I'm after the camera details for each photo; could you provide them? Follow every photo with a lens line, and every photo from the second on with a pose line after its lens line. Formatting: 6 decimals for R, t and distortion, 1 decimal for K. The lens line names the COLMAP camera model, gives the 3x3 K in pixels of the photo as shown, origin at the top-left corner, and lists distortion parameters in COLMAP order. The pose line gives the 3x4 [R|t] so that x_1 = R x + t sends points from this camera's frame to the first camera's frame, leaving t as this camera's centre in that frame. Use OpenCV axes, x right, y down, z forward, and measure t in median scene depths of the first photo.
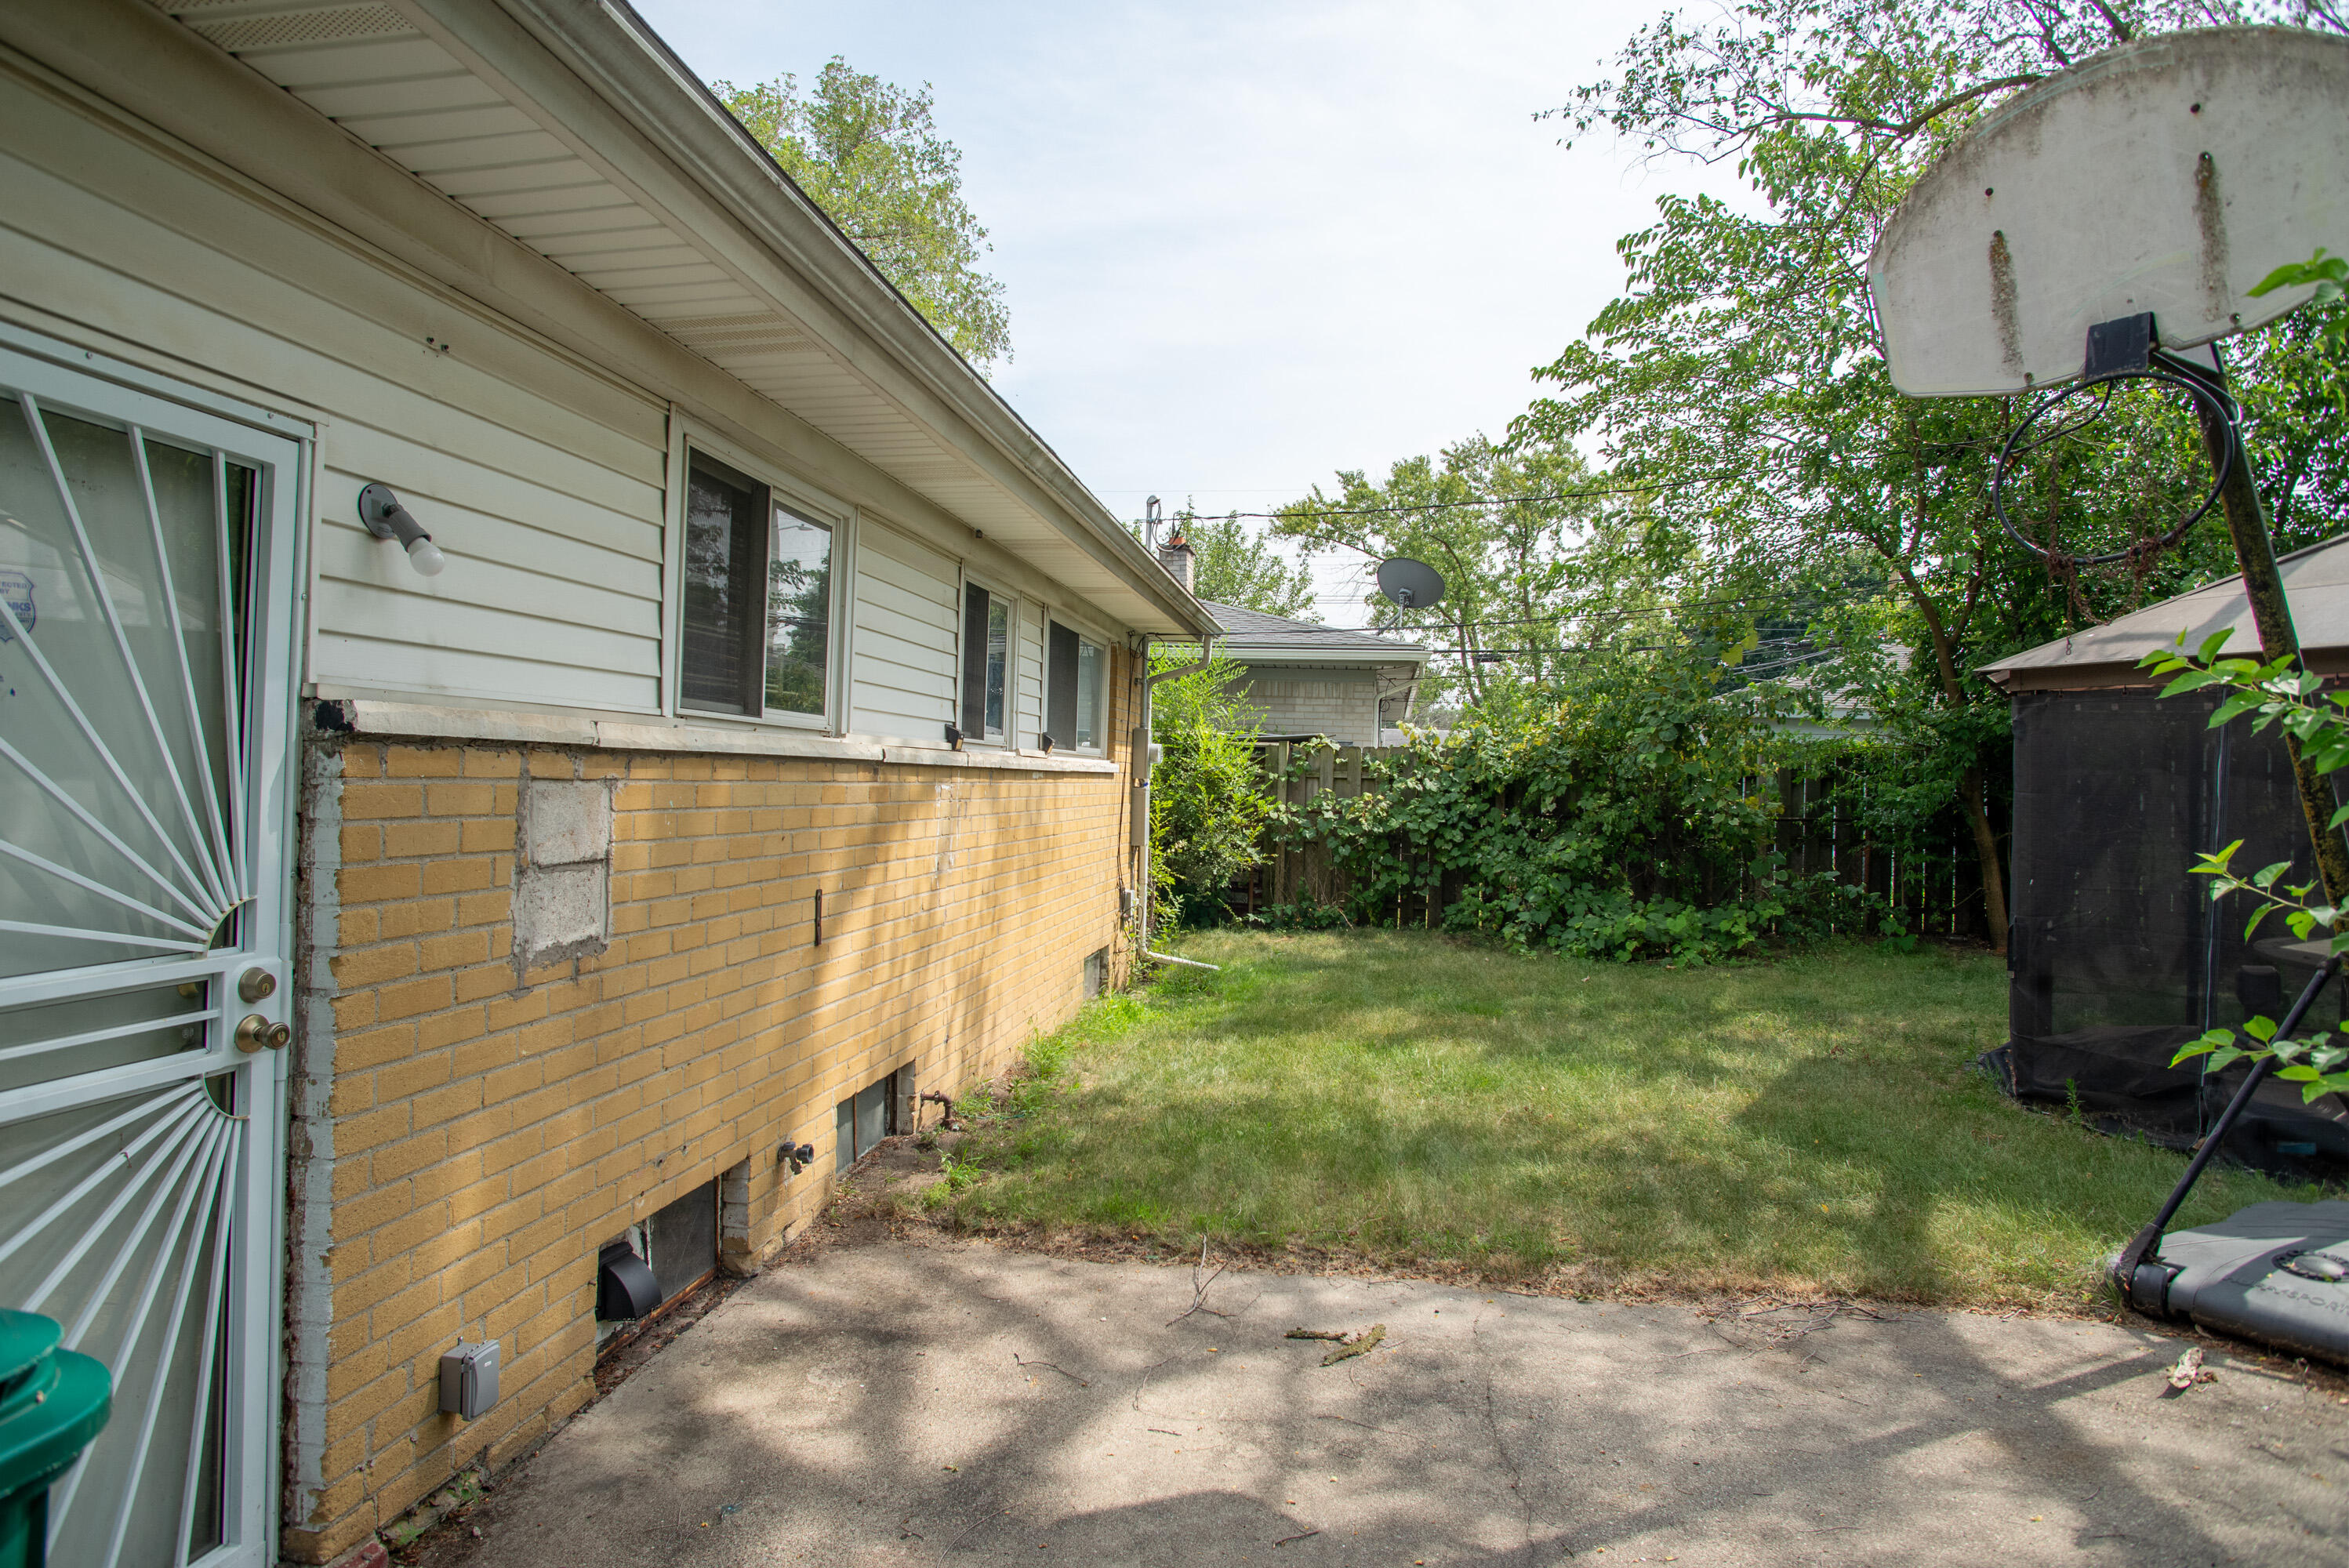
lens RADIAL K [[1343.7, 0, 1174.5], [0, 1343.7, 784.0], [0, 0, 1]] dist [-0.109125, 0.080307]
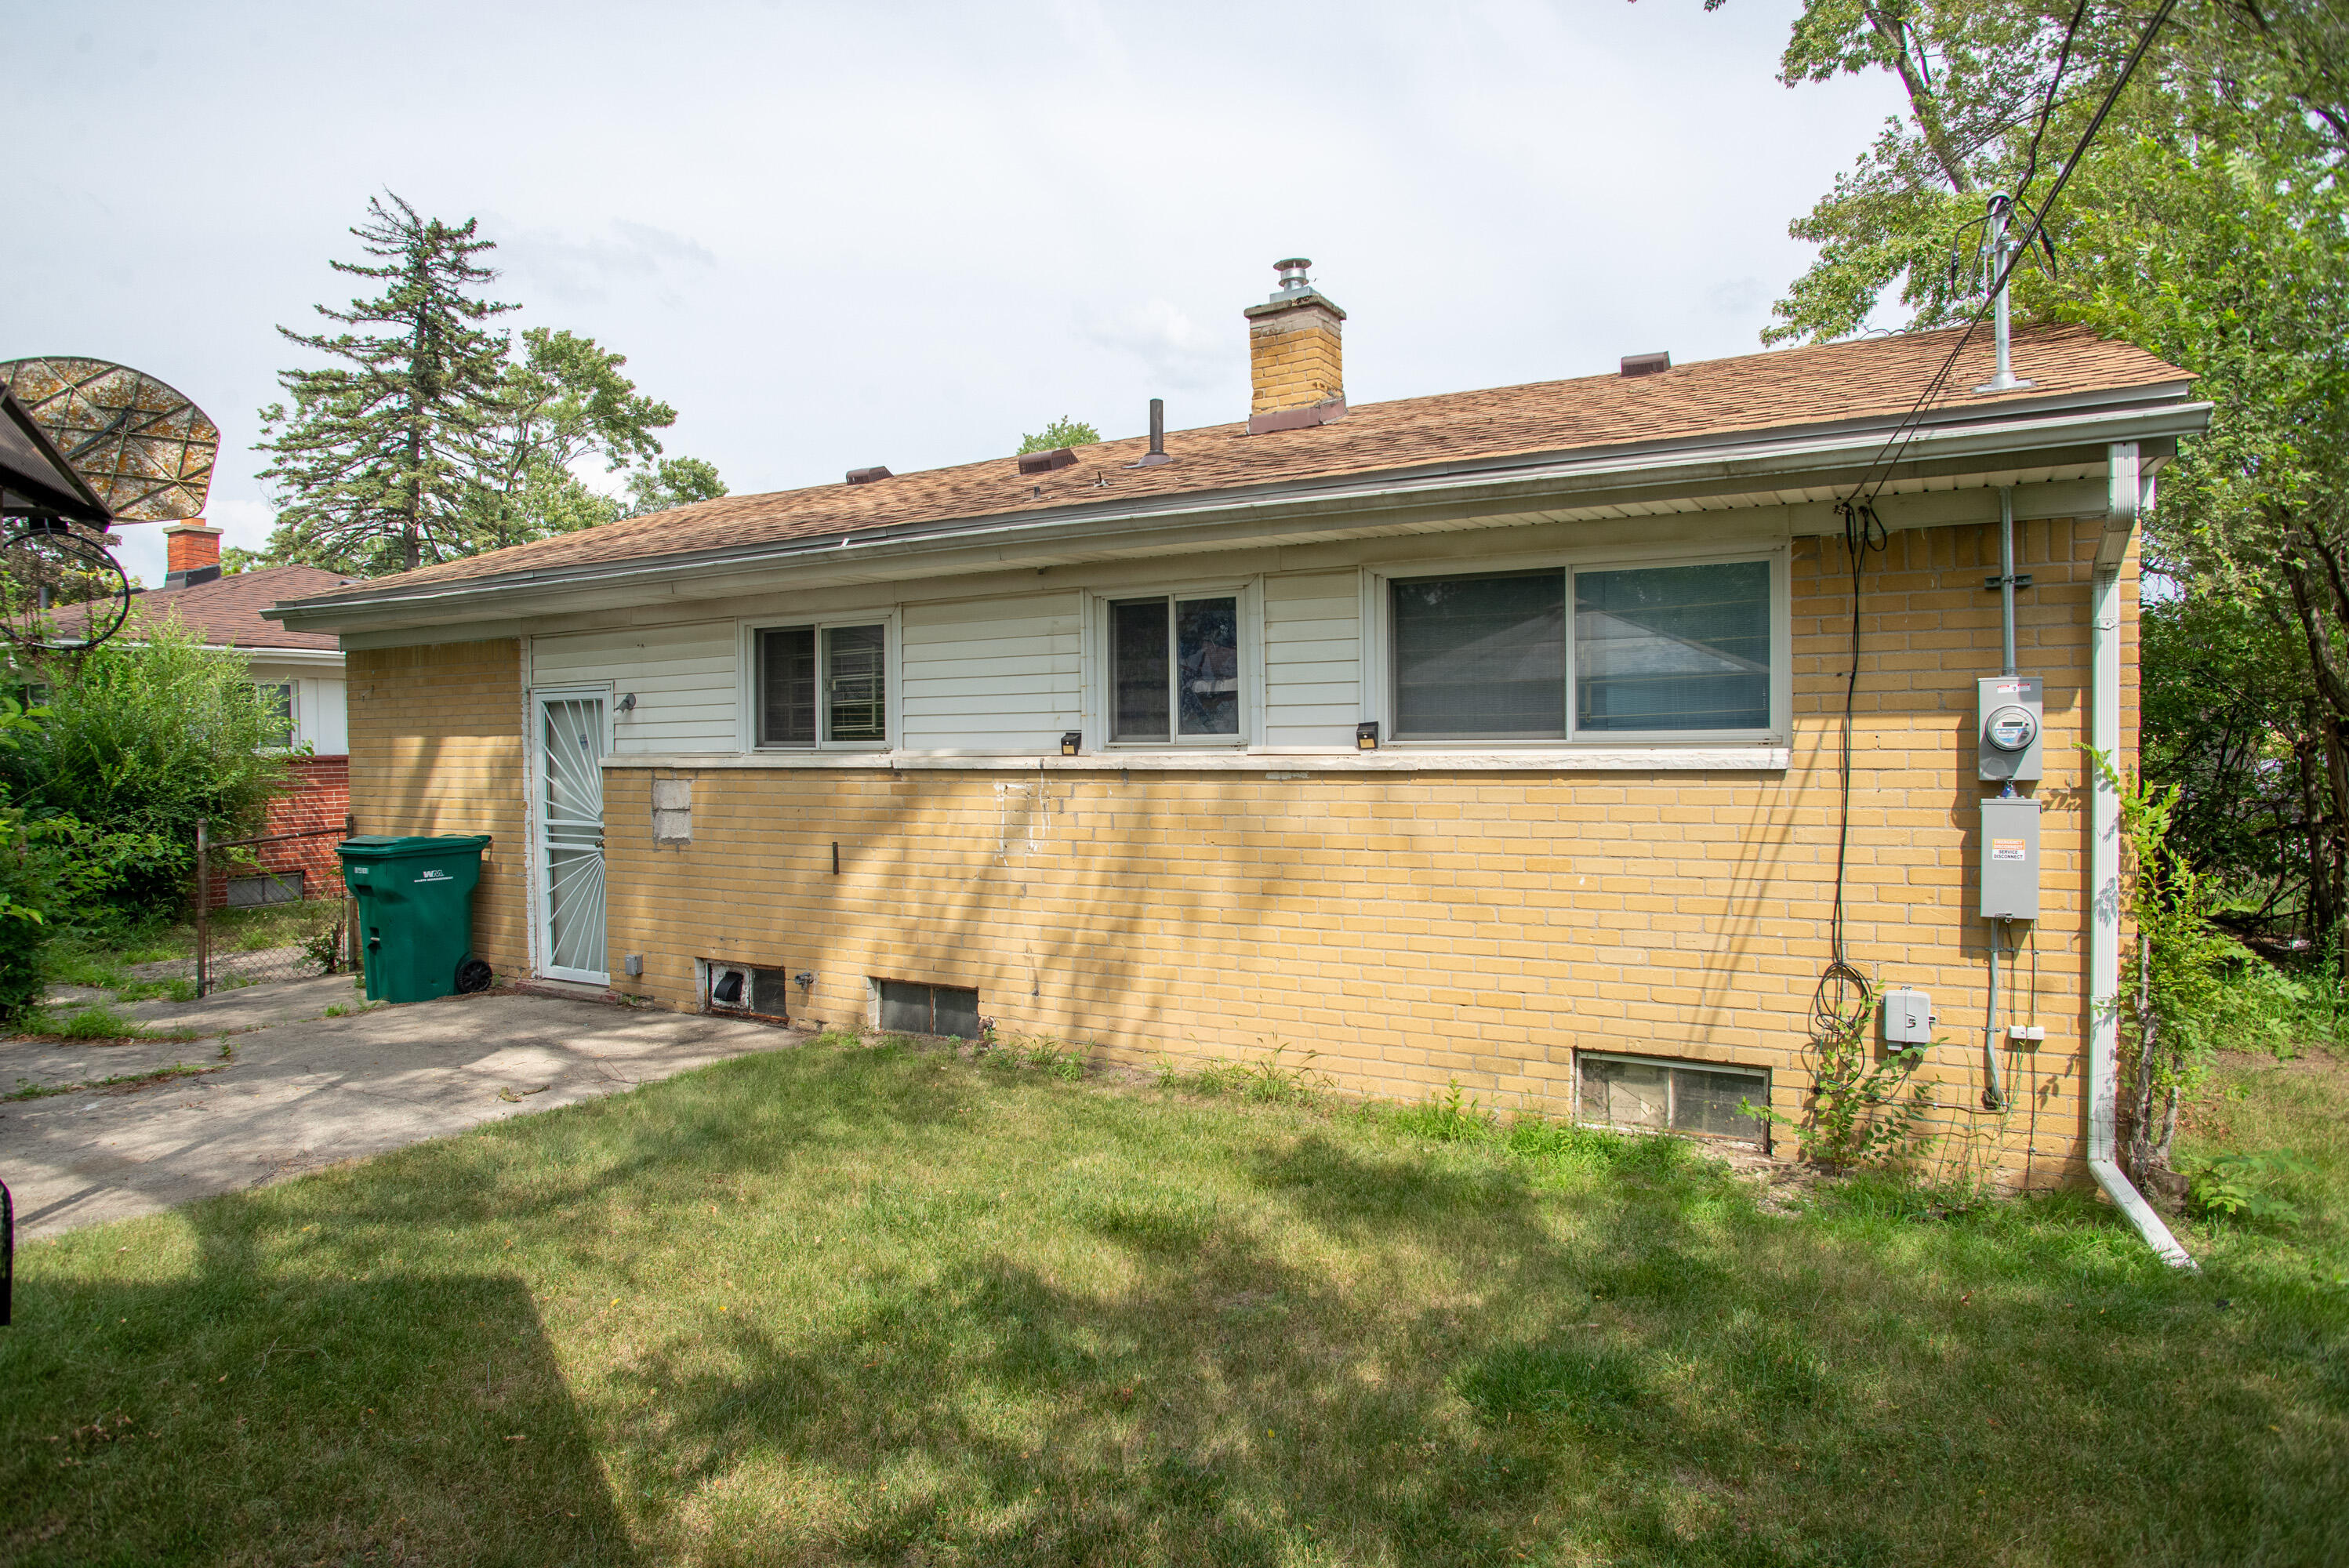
lens RADIAL K [[1343.7, 0, 1174.5], [0, 1343.7, 784.0], [0, 0, 1]] dist [-0.109125, 0.080307]
pose [[-0.343489, 0.001438, -0.939156, 1.559625], [-0.005617, 0.999978, 0.003585, -0.008248], [0.939140, 0.006506, -0.343473, 2.538631]]
